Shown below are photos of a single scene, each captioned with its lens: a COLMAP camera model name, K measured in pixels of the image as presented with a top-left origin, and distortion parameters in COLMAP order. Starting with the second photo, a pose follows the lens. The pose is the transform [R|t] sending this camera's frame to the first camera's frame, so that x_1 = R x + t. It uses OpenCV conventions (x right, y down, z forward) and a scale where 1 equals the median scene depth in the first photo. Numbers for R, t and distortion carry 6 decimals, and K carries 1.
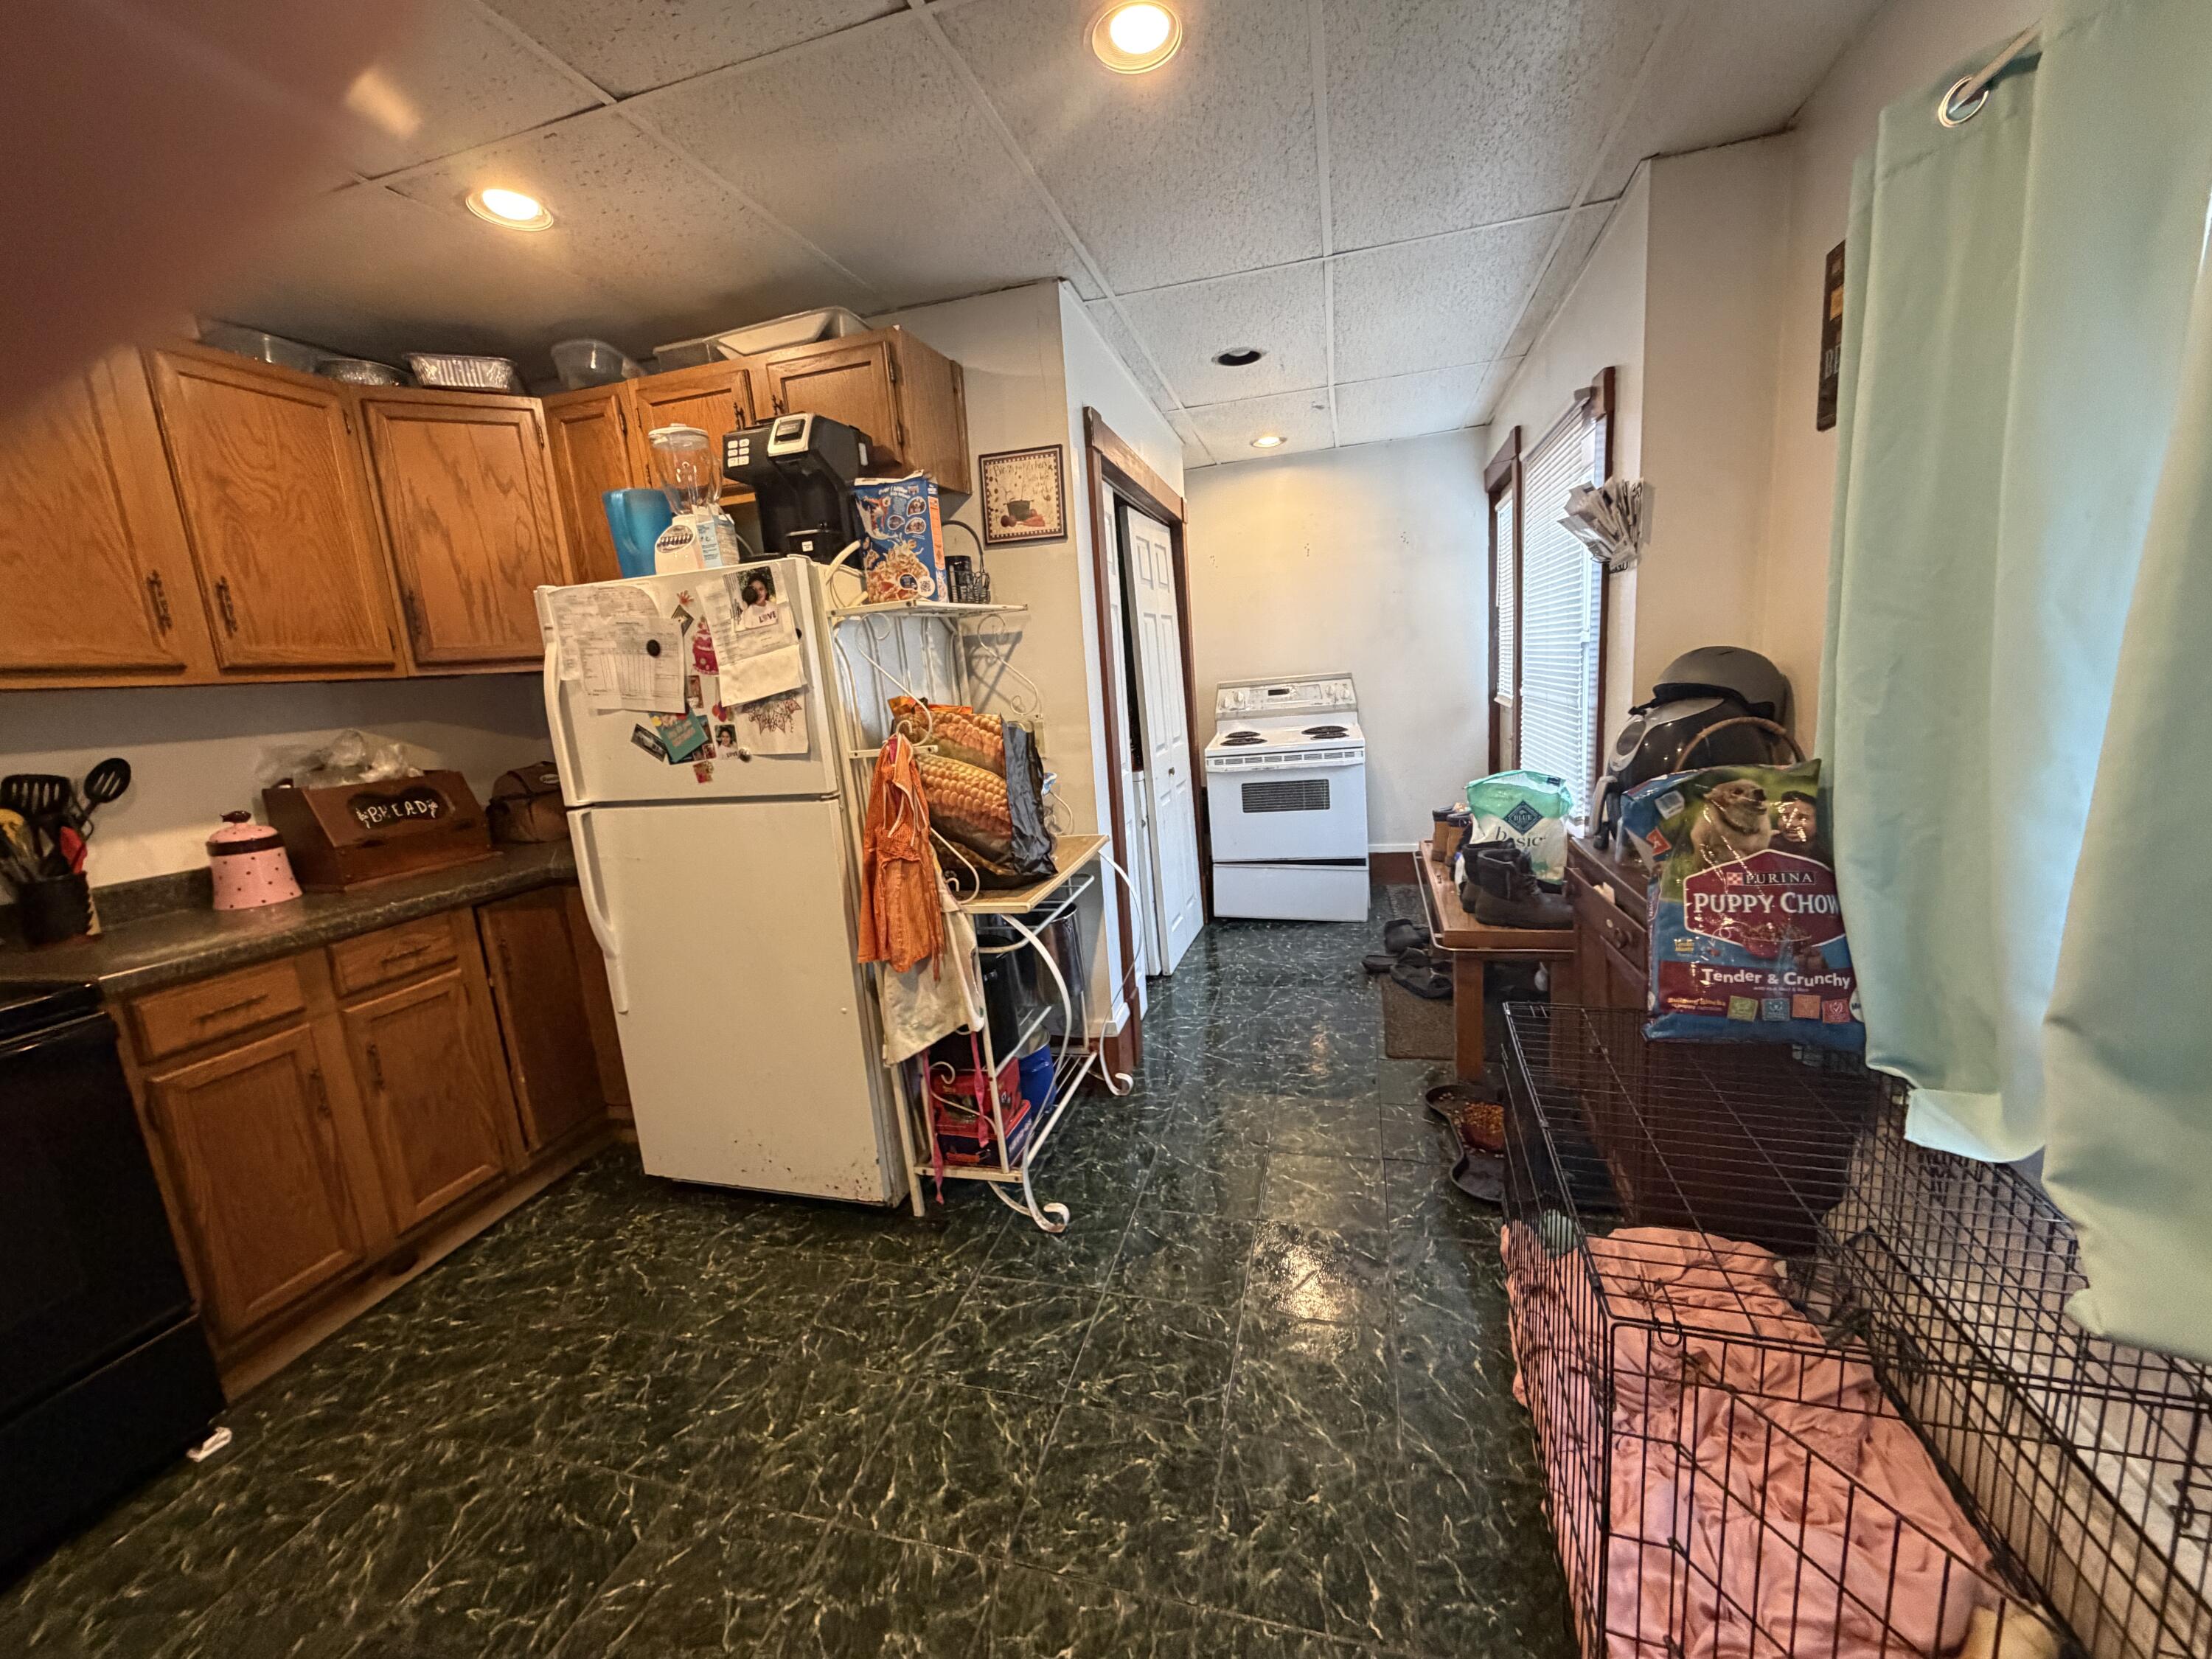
lens RADIAL K [[879.5, 0, 1108.1], [0, 879.5, 823.3], [0, 0, 1]] dist [0.002781, 0.000360]
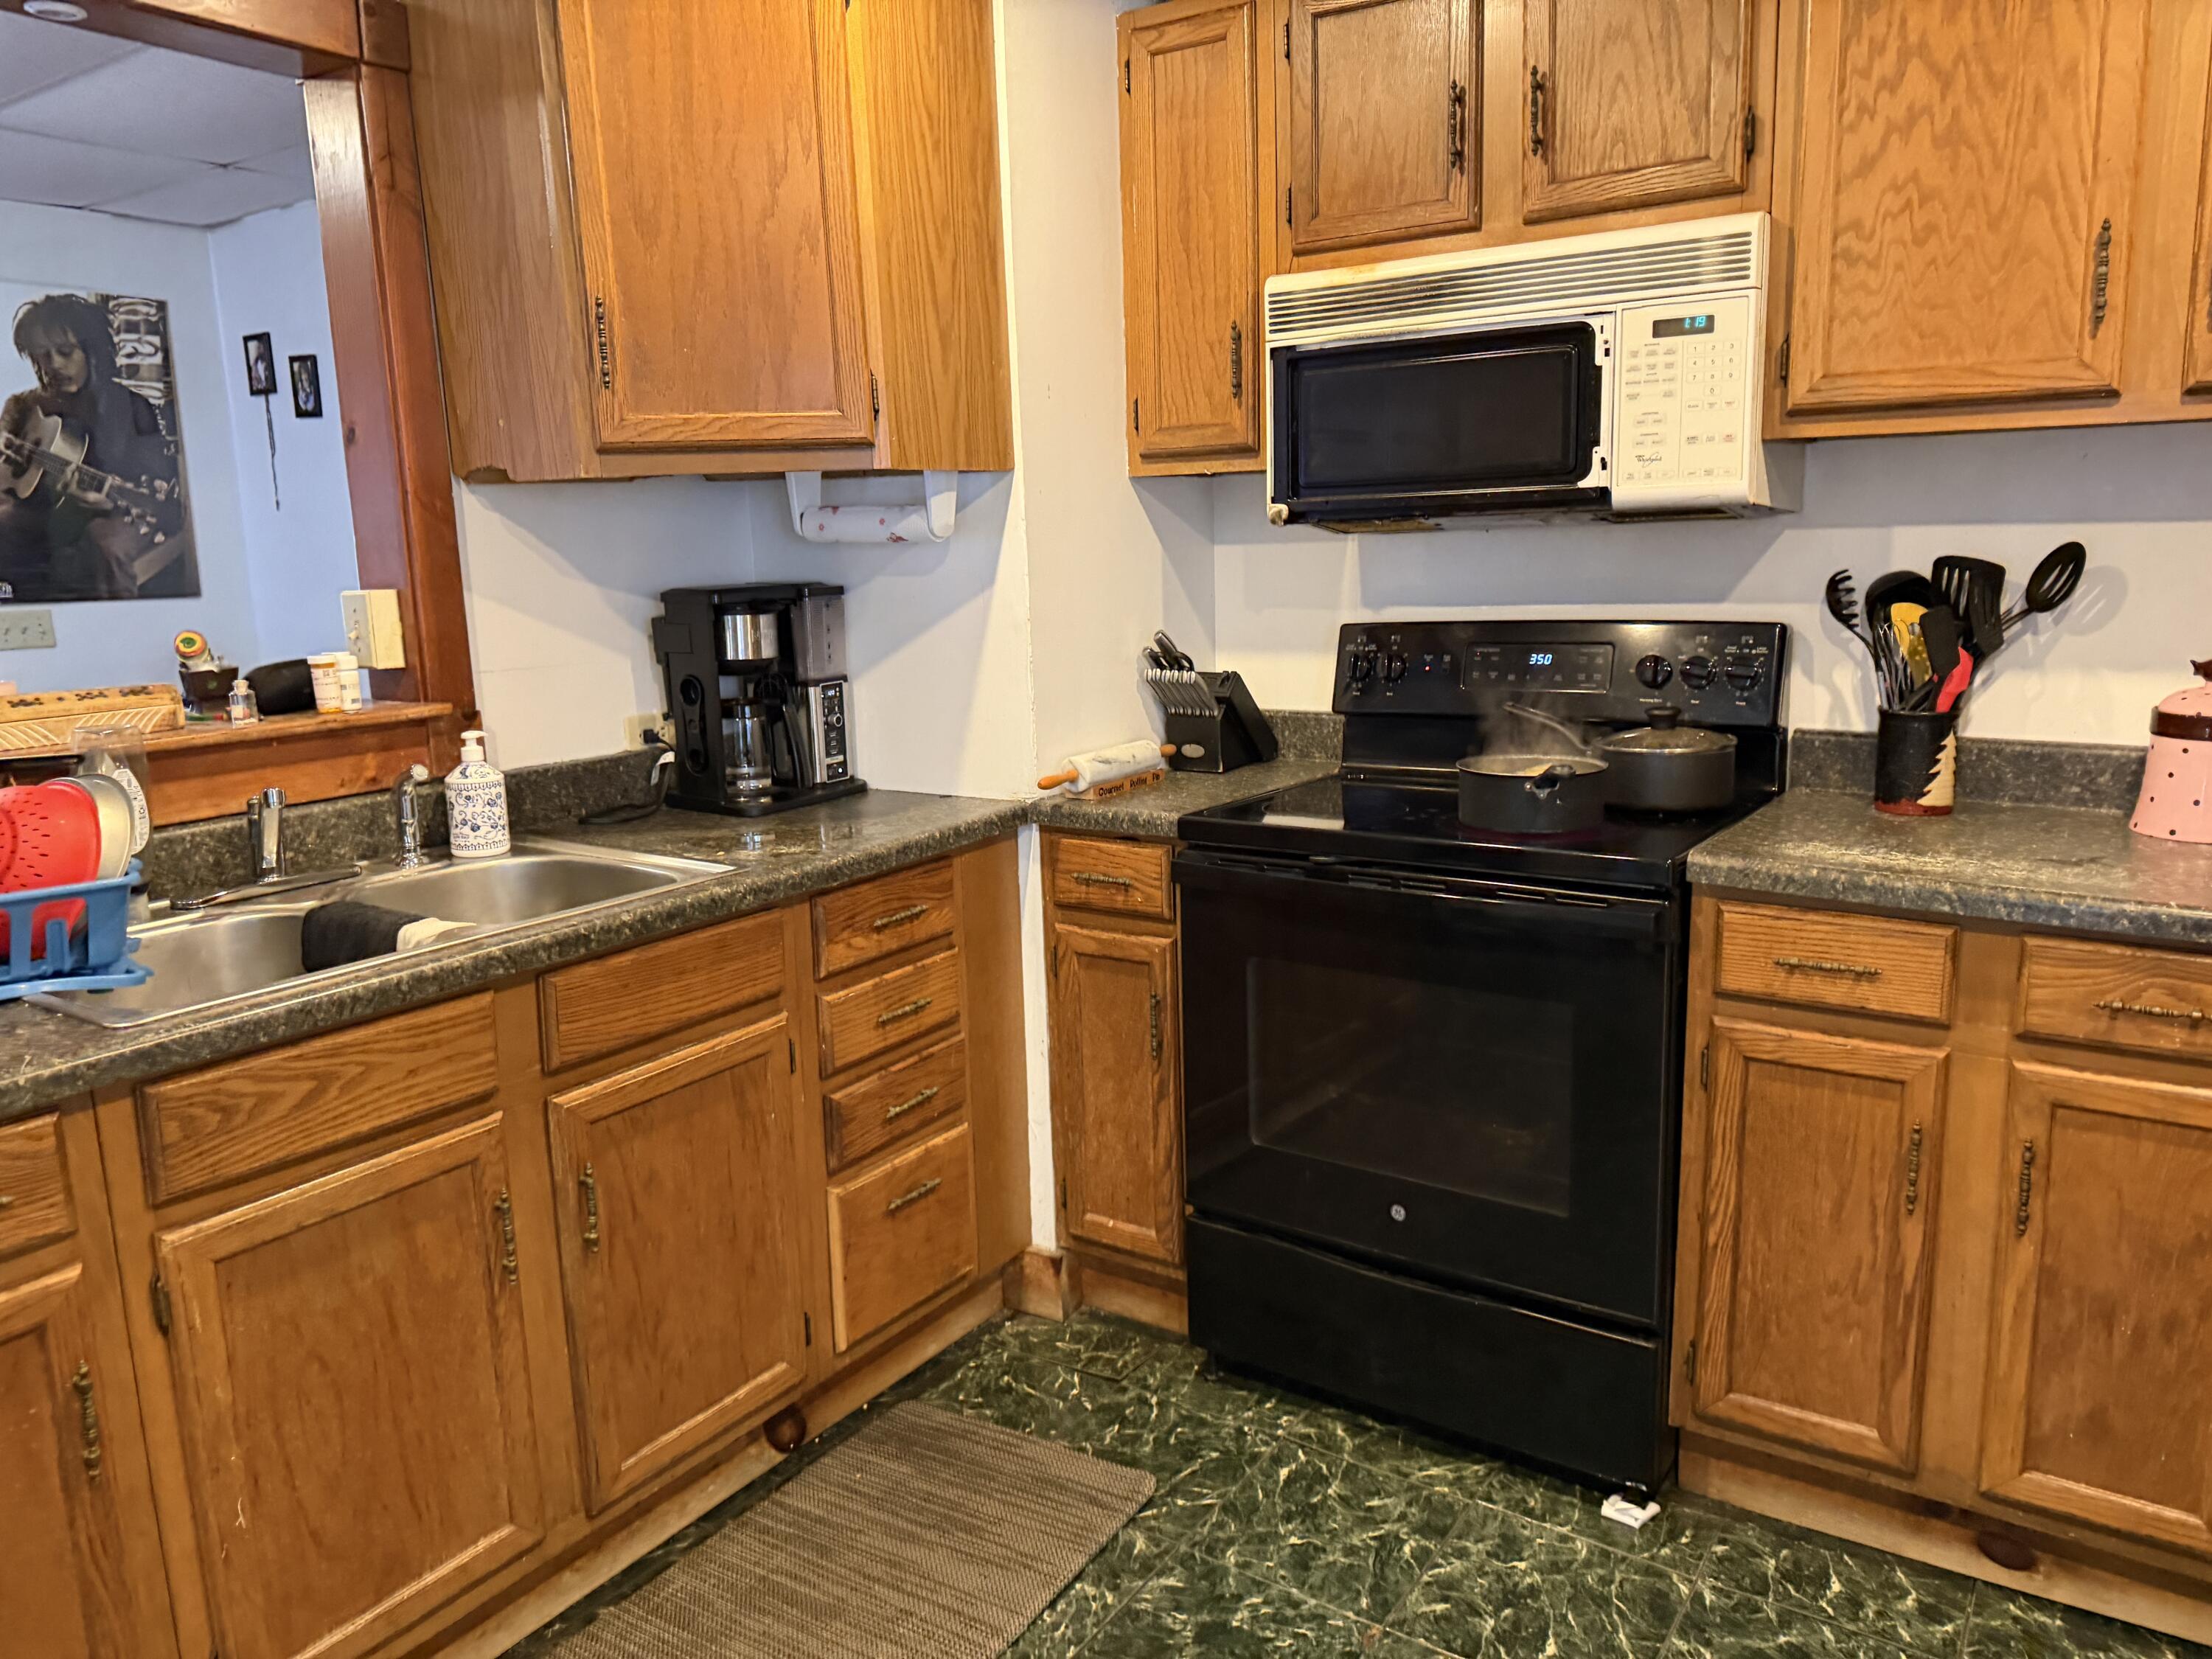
lens RADIAL K [[1568.0, 0, 1106.2], [0, 1568.0, 825.2], [0, 0, 1]] dist [0.057195, -0.043213]
pose [[-0.299691, 0.258776, -0.918271, 0.134610], [-0.122673, 0.944069, 0.306082, -0.145442], [0.946117, 0.204376, -0.251184, 0.692510]]
